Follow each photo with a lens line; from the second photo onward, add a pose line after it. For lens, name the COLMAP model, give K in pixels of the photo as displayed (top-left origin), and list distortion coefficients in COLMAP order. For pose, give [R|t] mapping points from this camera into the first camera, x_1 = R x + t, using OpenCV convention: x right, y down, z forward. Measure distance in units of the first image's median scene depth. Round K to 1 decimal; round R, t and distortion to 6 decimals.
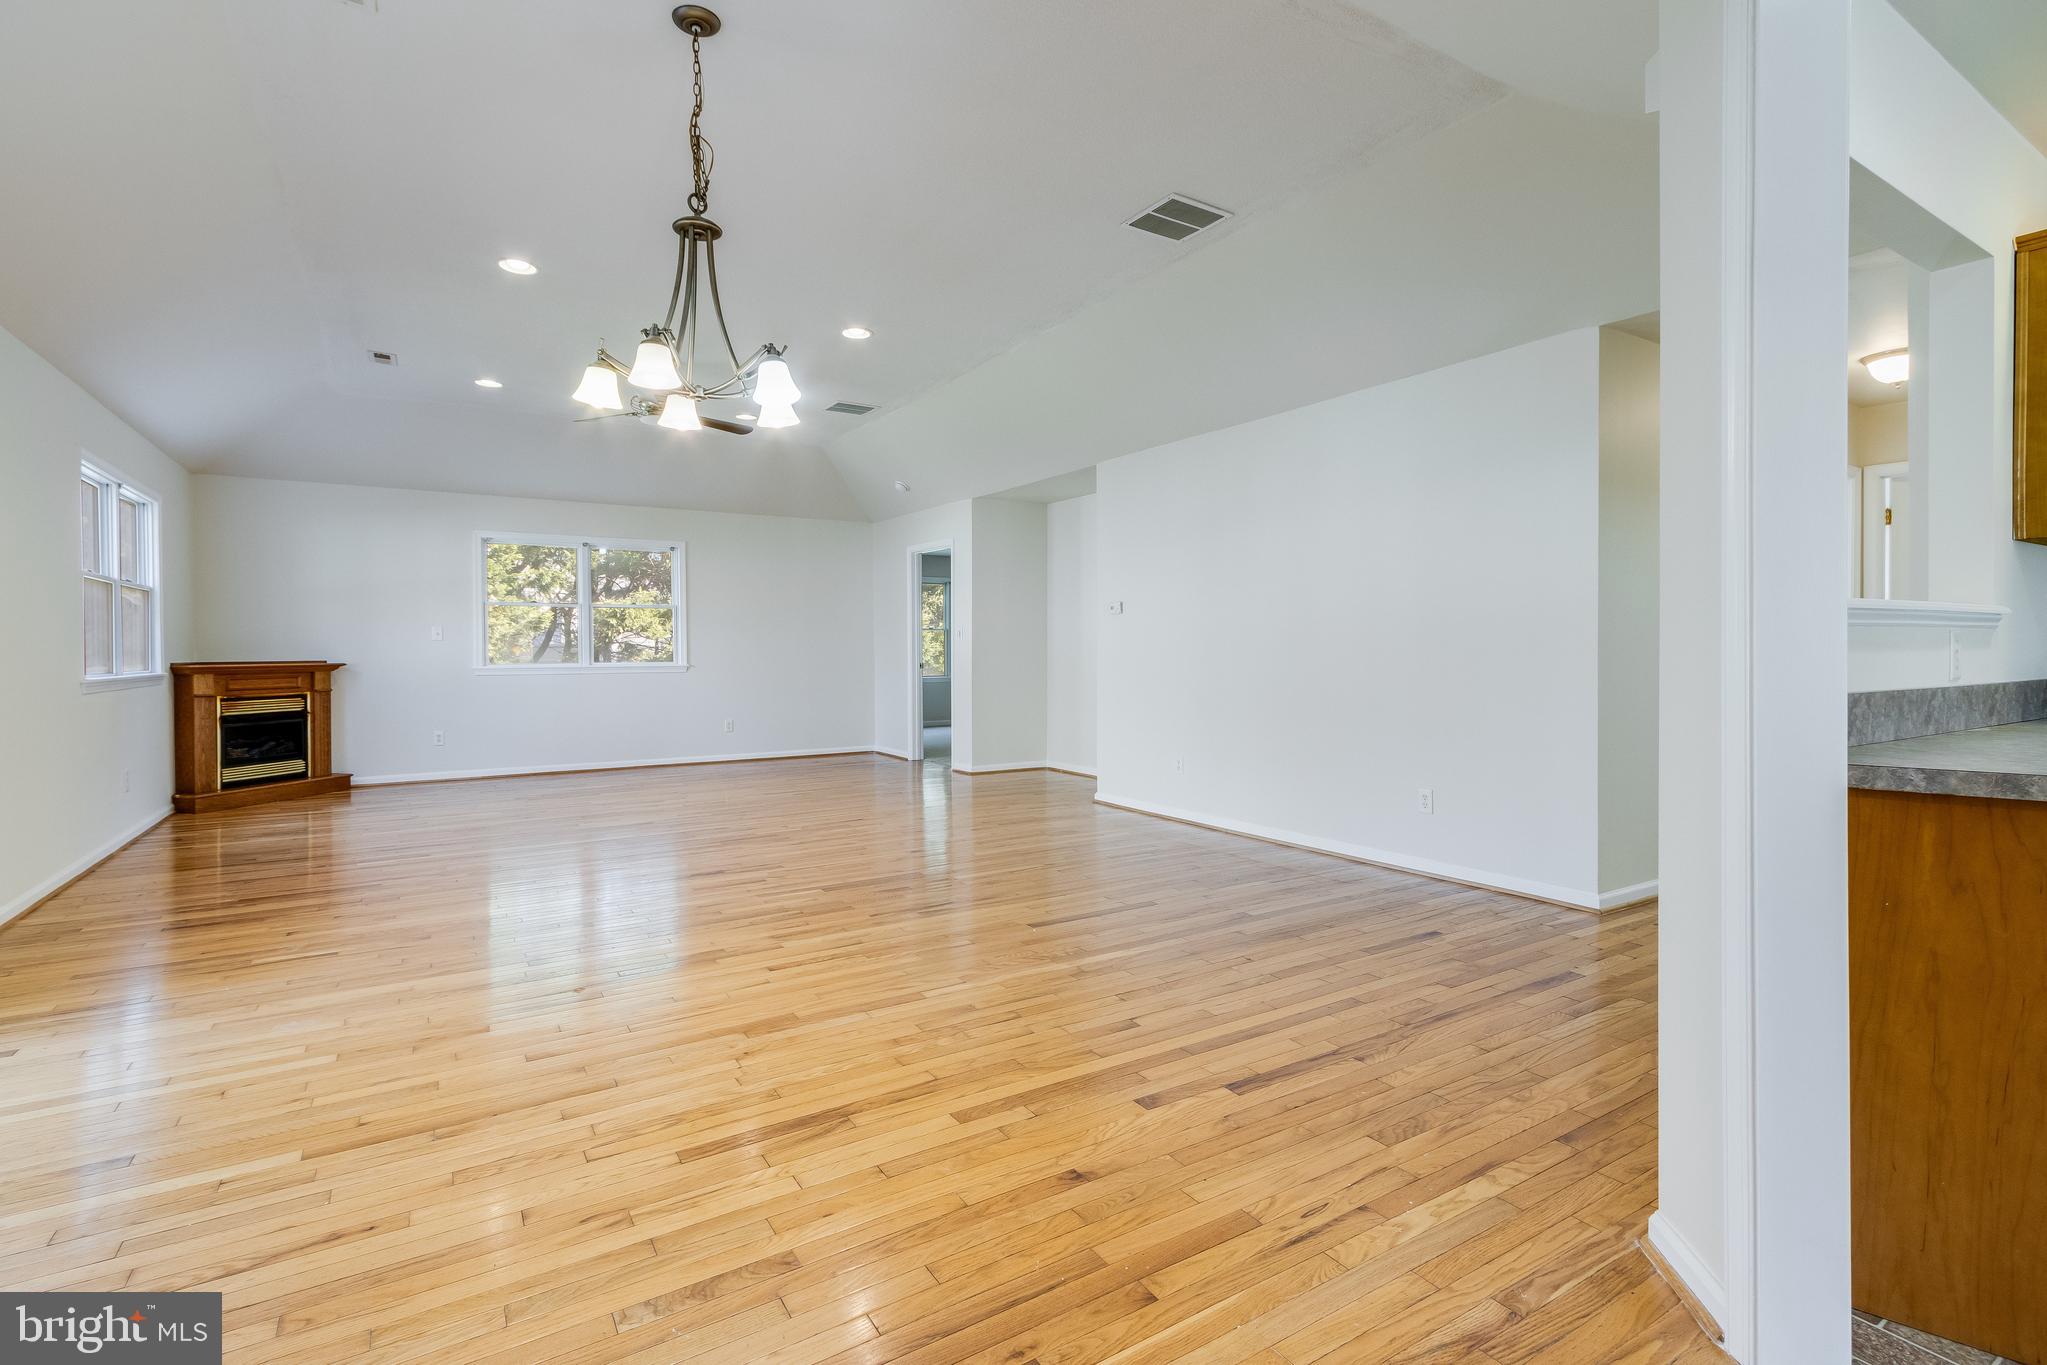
lens RADIAL K [[945.0, 0, 1003.2], [0, 945.0, 658.9], [0, 0, 1]] dist [0.000473, -0.000889]
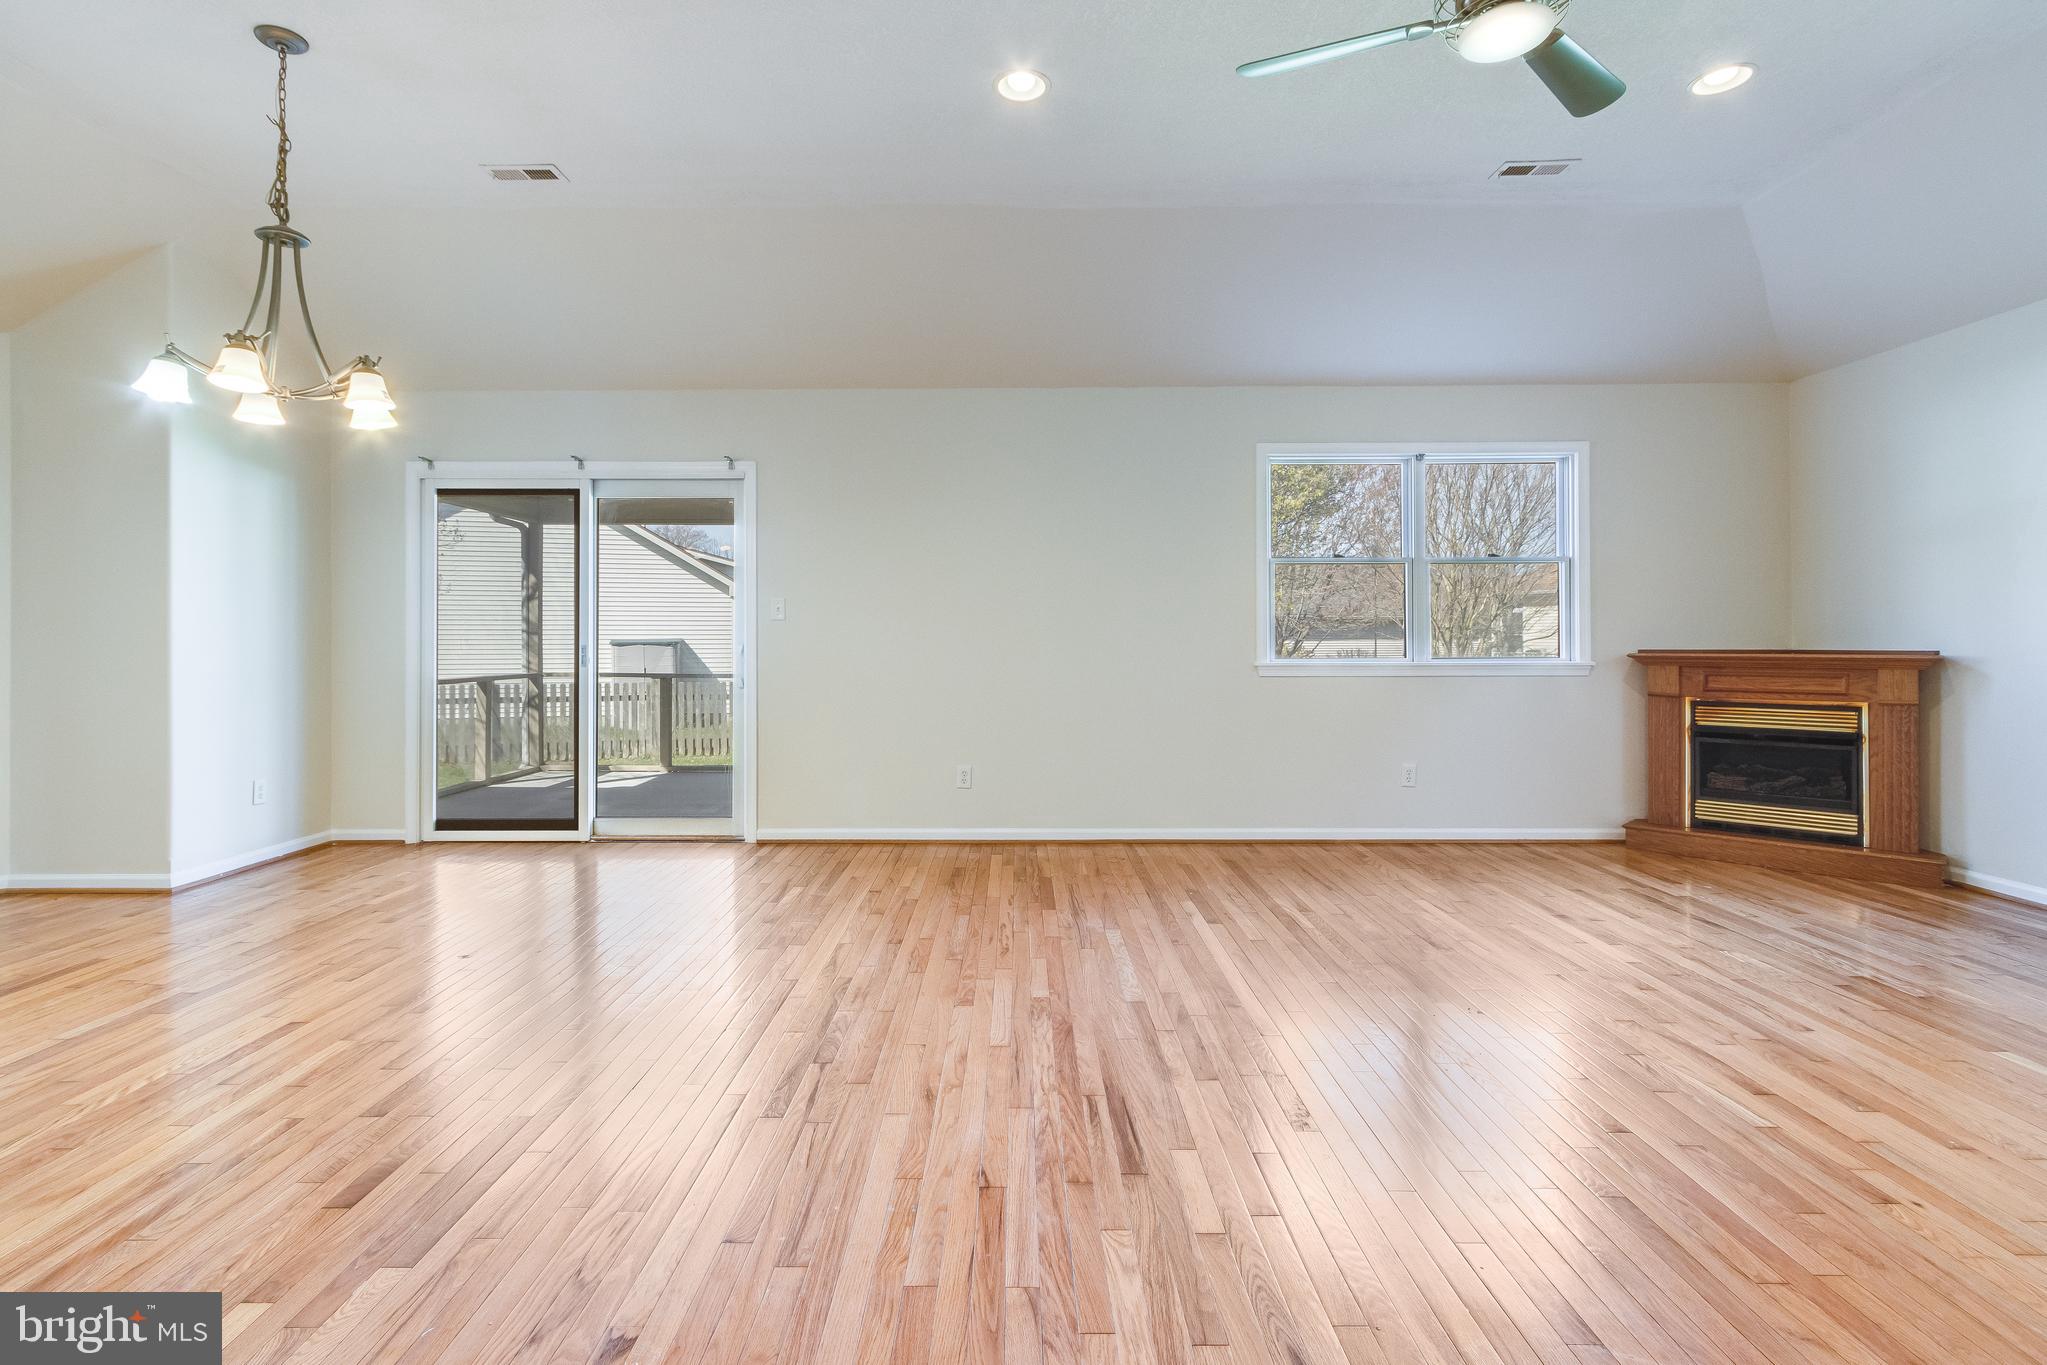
lens RADIAL K [[971.6, 0, 1013.0], [0, 971.6, 632.5], [0, 0, 1]] dist [0.000489, 0.000697]
pose [[-0.530153, -0.002962, -0.847897, 0.125026], [-0.004070, 0.999991, -0.000948, -0.011990], [0.847892, 0.002949, -0.530160, 1.543013]]
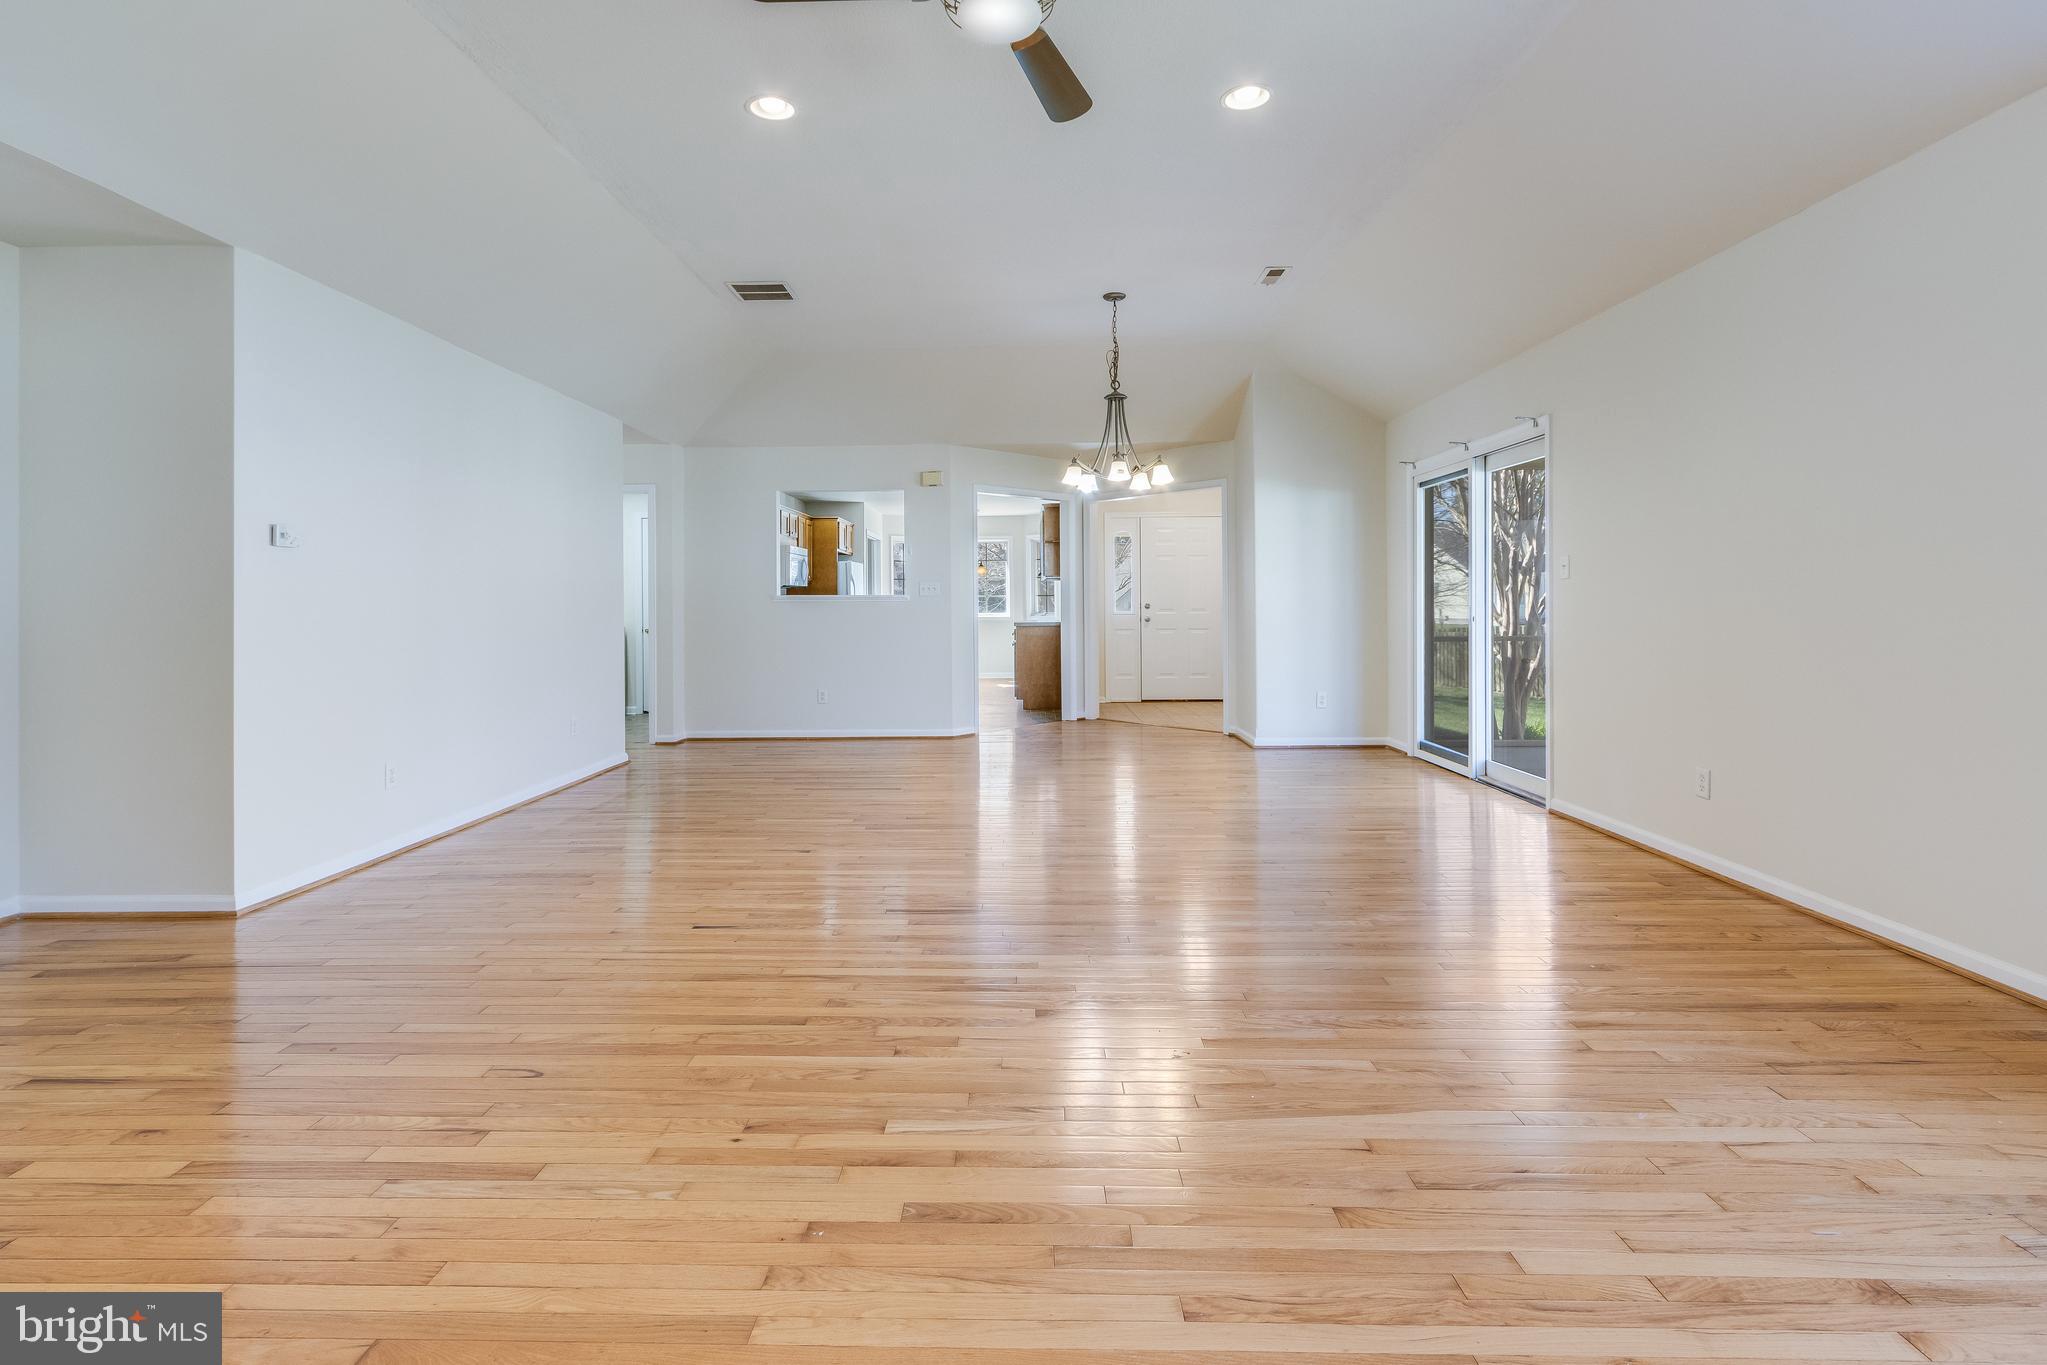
lens RADIAL K [[971.6, 0, 1013.0], [0, 971.6, 632.5], [0, 0, 1]] dist [0.000489, 0.000697]
pose [[-0.842011, -0.005278, 0.539434, -0.860035], [0.015729, 0.999287, 0.034329, -0.016024], [-0.539230, 0.037390, -0.841328, 1.985213]]
